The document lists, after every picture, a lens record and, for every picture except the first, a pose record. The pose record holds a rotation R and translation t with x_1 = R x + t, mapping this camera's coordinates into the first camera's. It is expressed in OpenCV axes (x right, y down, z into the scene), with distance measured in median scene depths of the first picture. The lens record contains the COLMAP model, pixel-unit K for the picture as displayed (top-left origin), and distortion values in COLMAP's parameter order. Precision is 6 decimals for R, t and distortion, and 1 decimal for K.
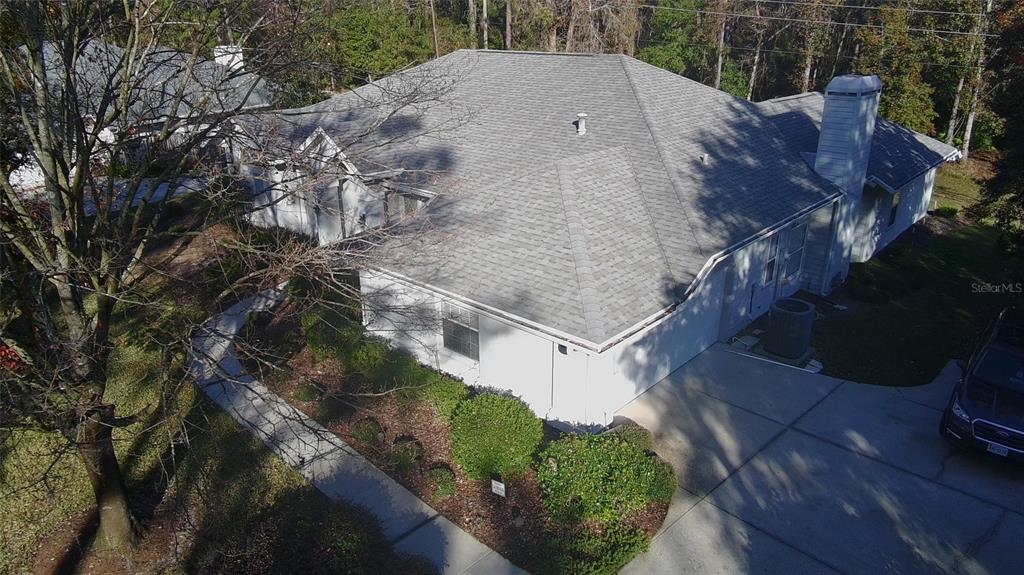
lens RADIAL K [[680.9, 0, 506.8], [0, 680.9, 280.1], [0, 0, 1]] dist [0.074555, -0.205479]
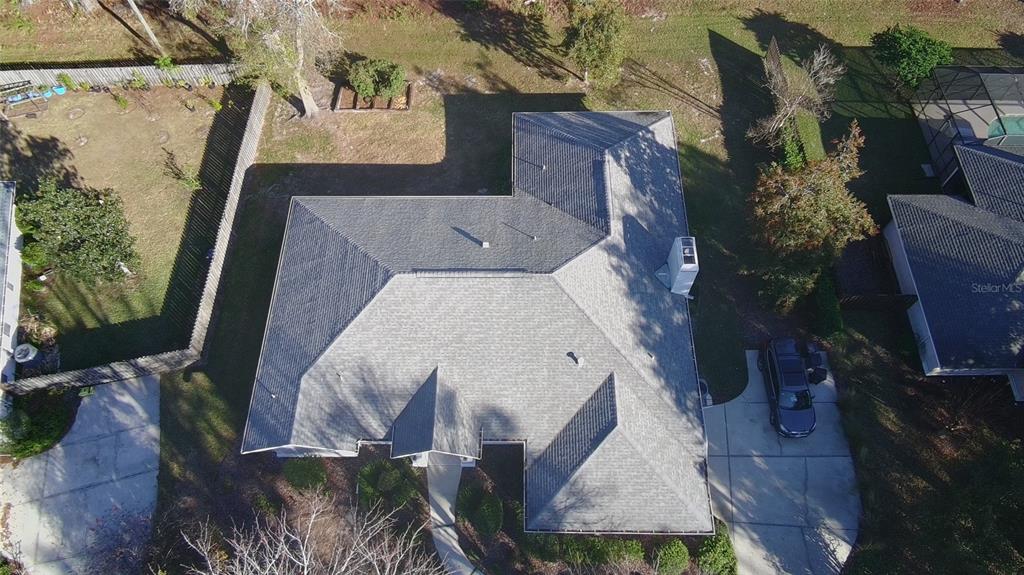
lens RADIAL K [[680.9, 0, 506.8], [0, 680.9, 280.1], [0, 0, 1]] dist [0.074555, -0.205479]
pose [[0.740678, -0.592245, 0.317240, -0.537118], [0.259680, 0.687842, 0.677820, -1.935268], [-0.619647, -0.419666, 0.663264, 0.114545]]
